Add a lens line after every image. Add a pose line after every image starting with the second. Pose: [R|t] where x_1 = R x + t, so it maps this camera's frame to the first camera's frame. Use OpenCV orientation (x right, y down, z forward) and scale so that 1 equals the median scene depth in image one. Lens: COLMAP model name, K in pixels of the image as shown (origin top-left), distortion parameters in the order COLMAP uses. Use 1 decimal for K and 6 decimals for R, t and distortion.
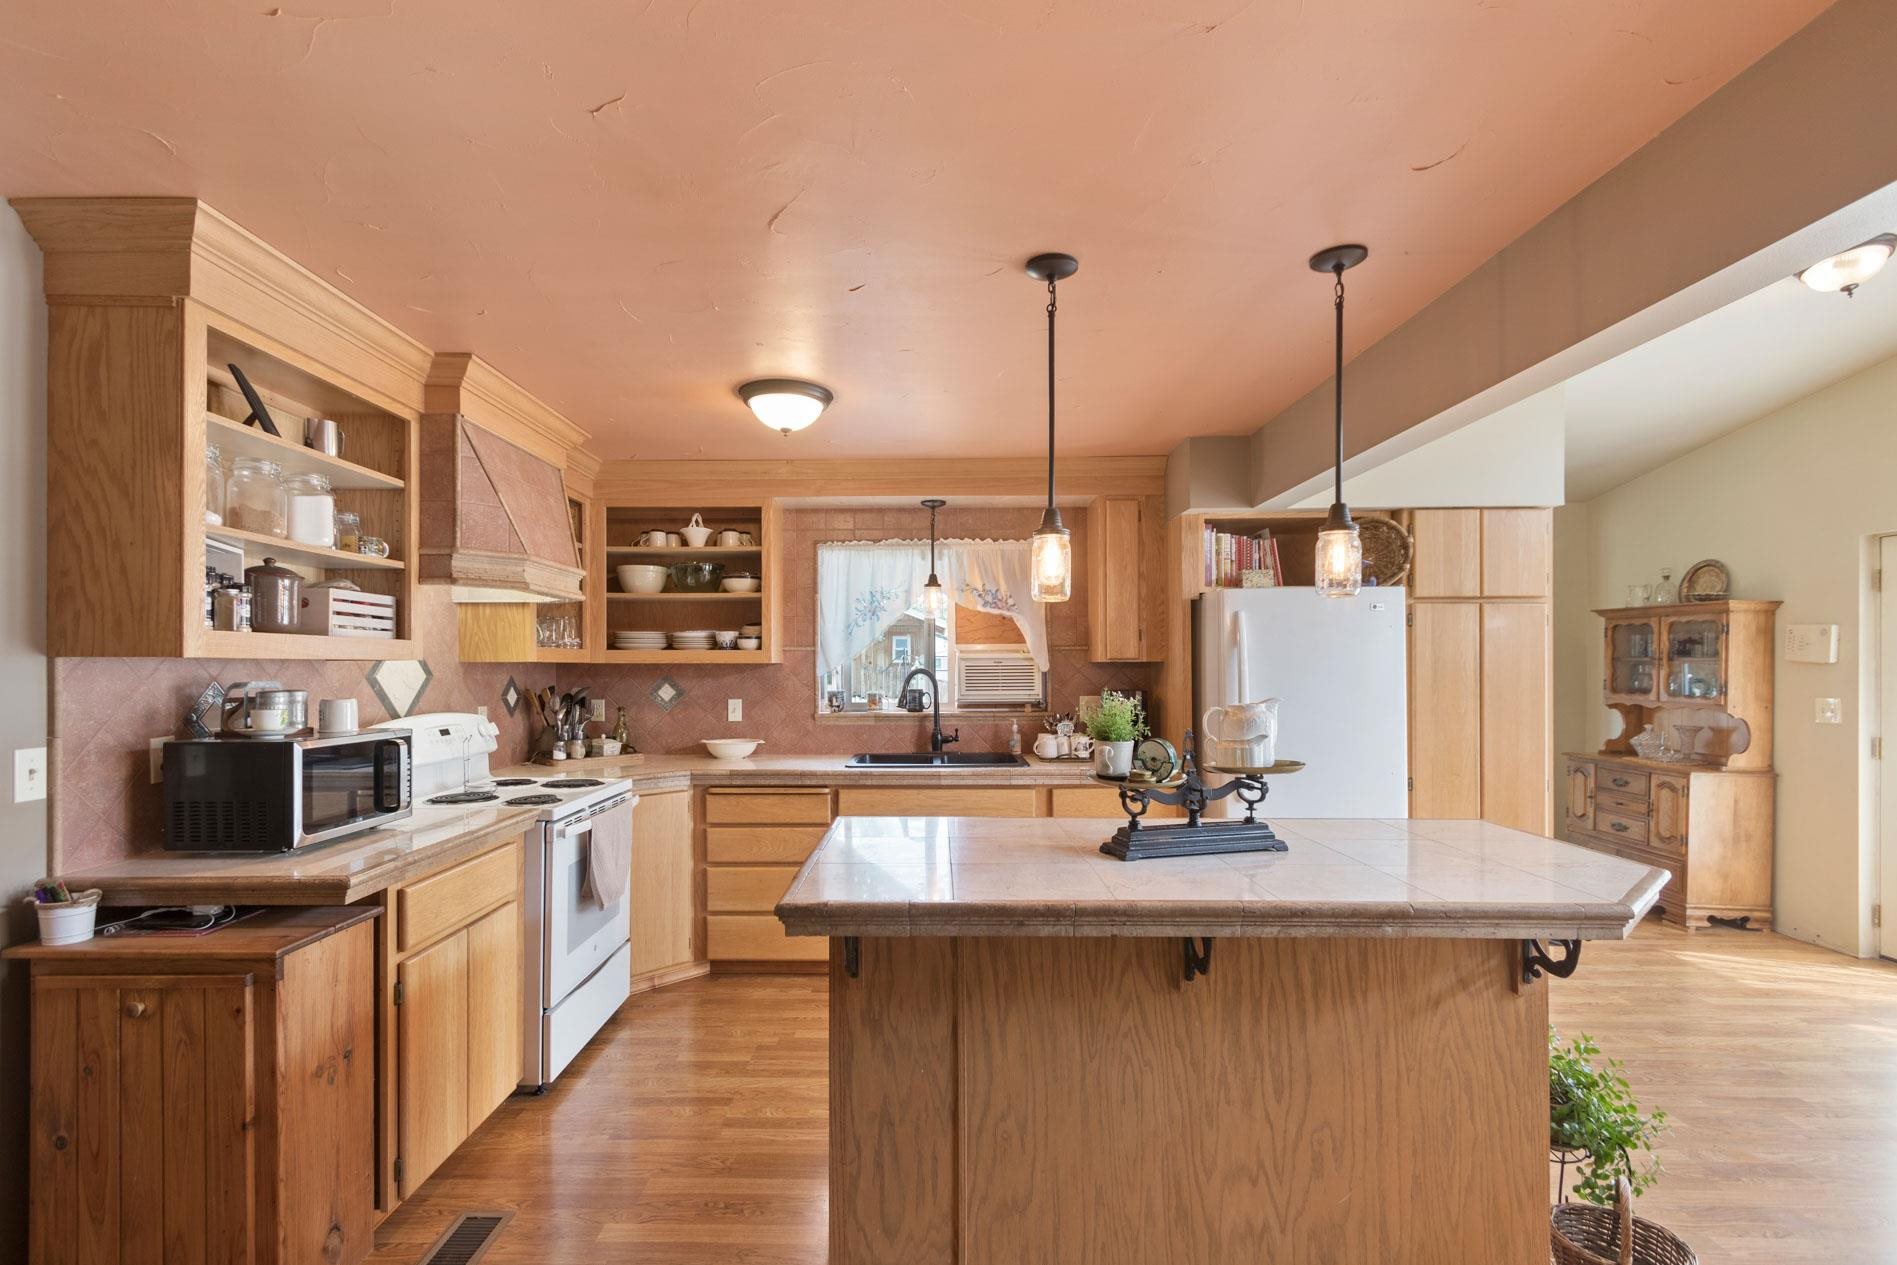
lens RADIAL K [[876.5, 0, 937.6], [0, 876.5, 662.4], [0, 0, 1]] dist [0.000563, -0.000212]
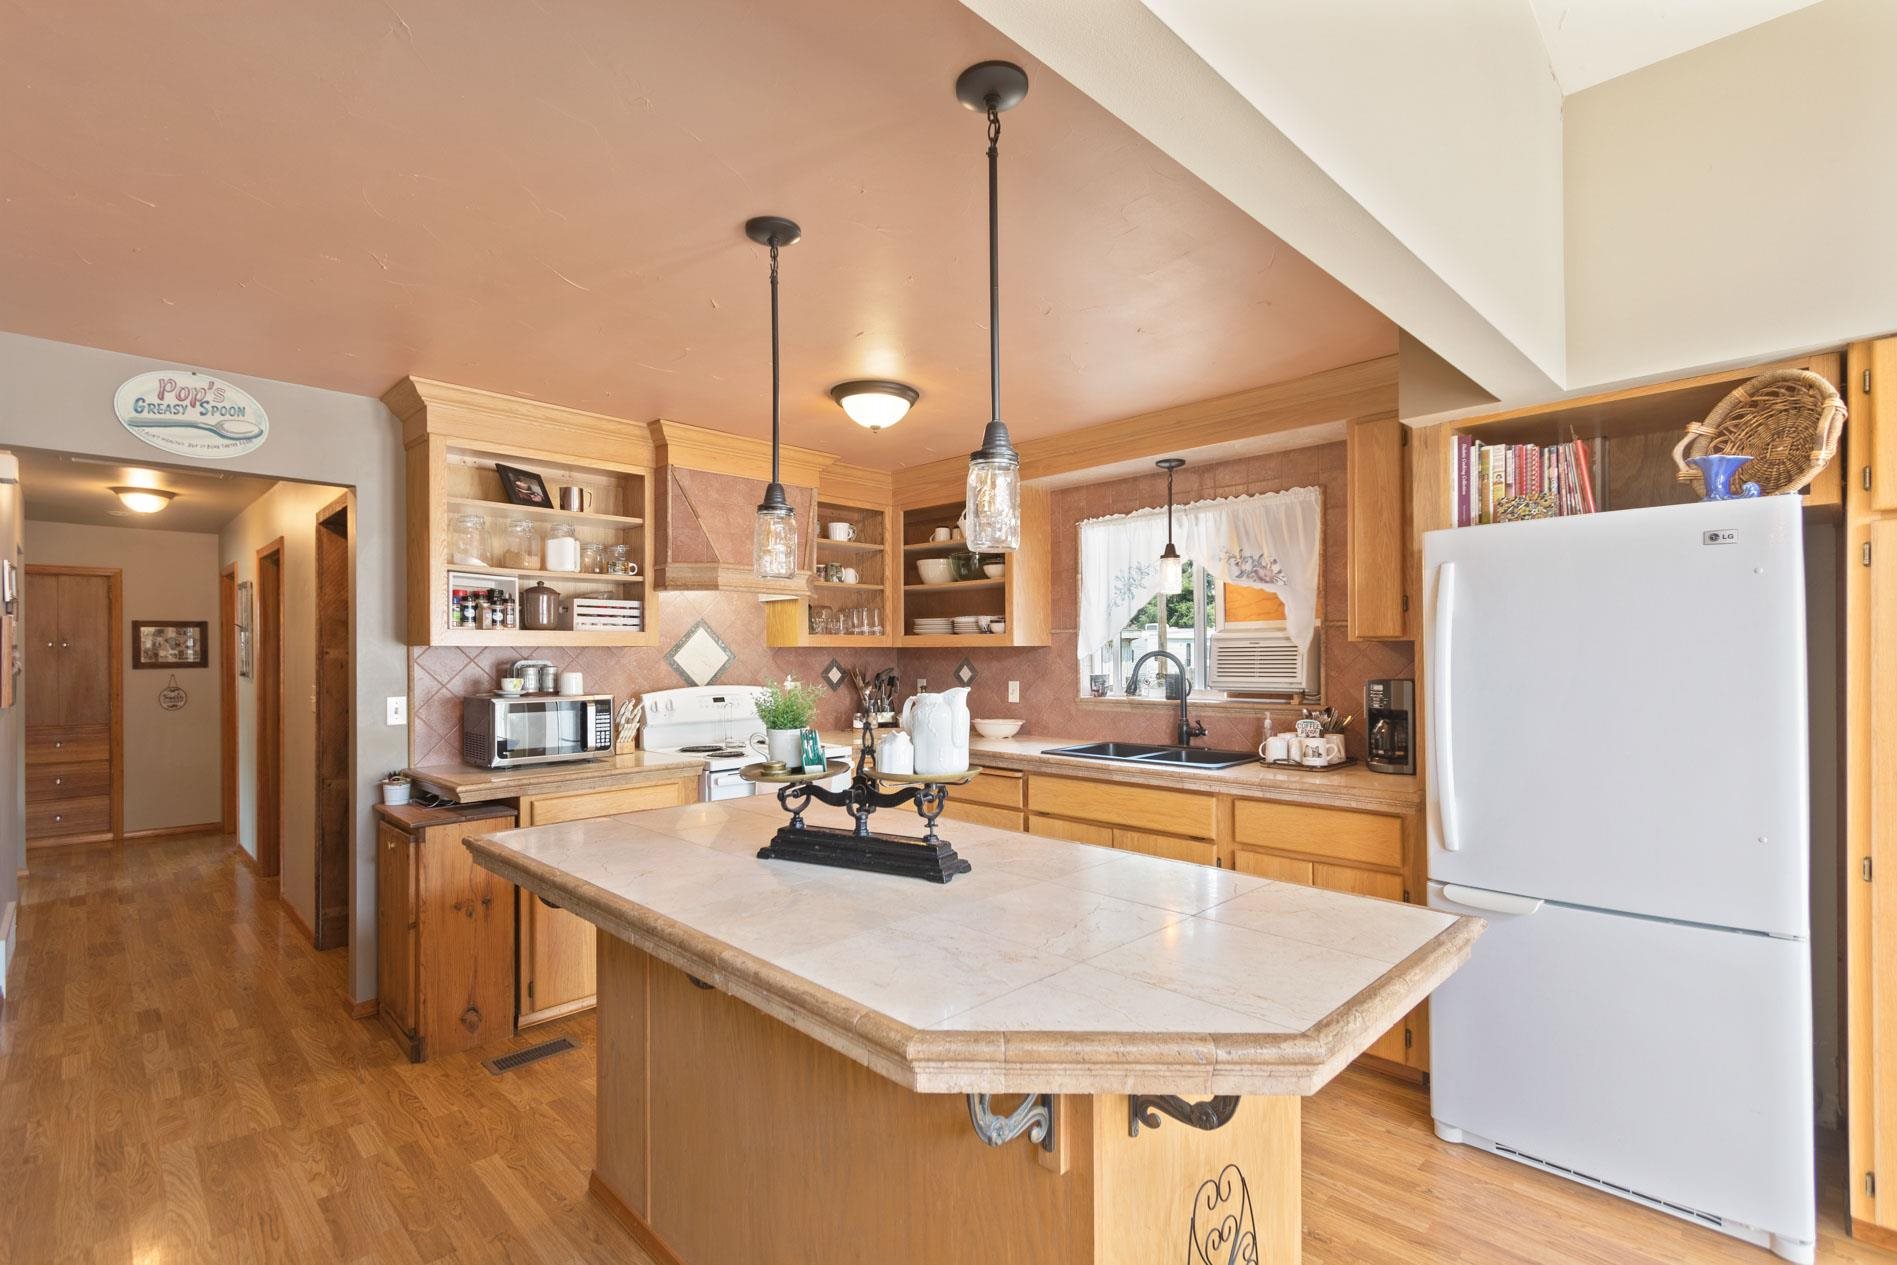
lens RADIAL K [[876.5, 0, 949.5], [0, 876.5, 650.1], [0, 0, 1]] dist [0.000563, -0.000212]
pose [[0.711802, -0.003833, -0.702370, 0.470333], [0.007802, 0.999967, 0.002449, 0.002524], [0.702337, -0.007223, 0.711808, 0.224049]]
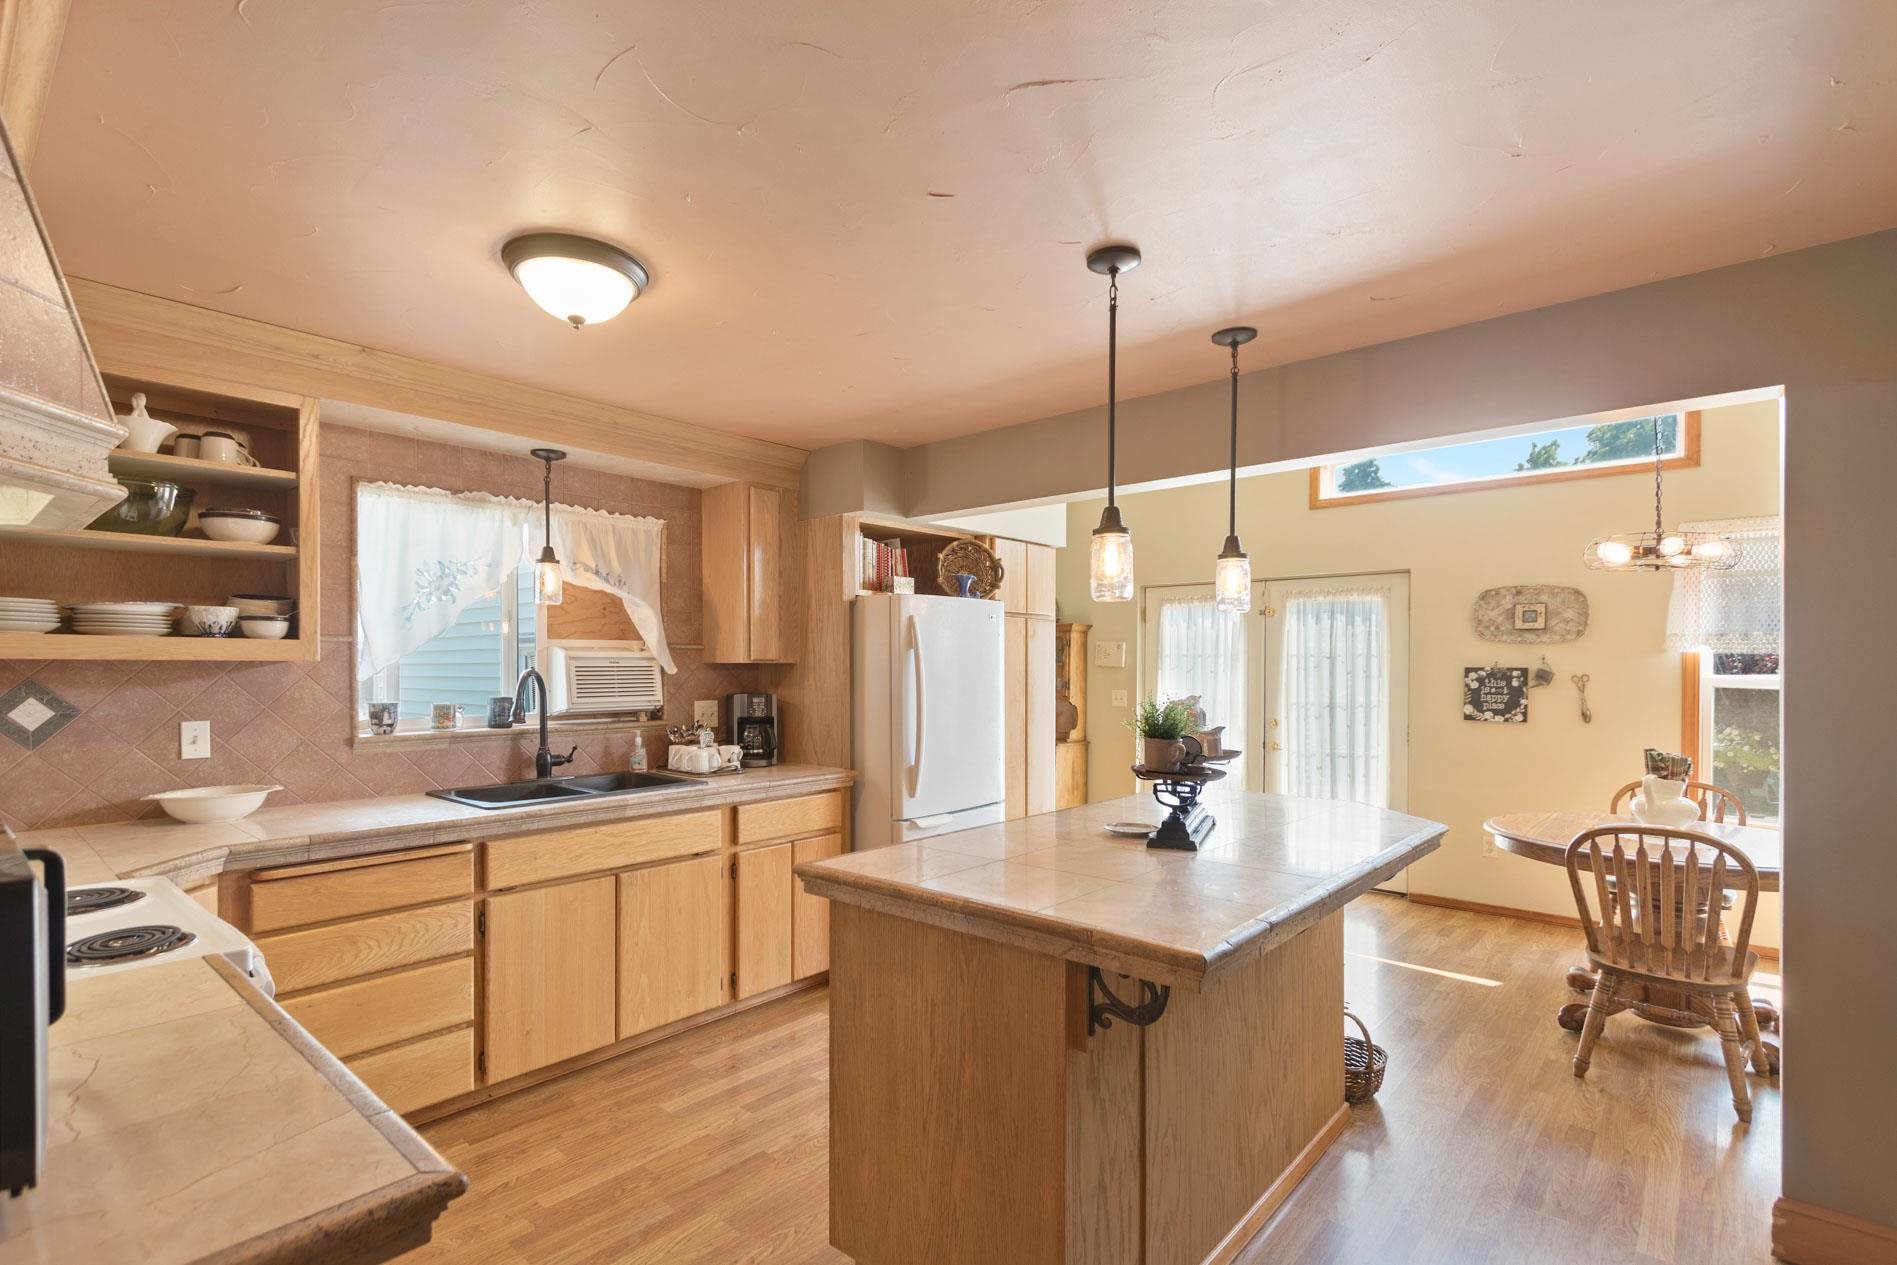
lens RADIAL K [[876.5, 0, 933.8], [0, 876.5, 667.4], [0, 0, 1]] dist [0.000563, -0.000212]
pose [[0.660350, 0.003709, 0.750949, -0.369632], [-0.005755, 0.999983, 0.000122, 0.003040], [-0.750936, -0.004402, 0.660360, 0.249434]]
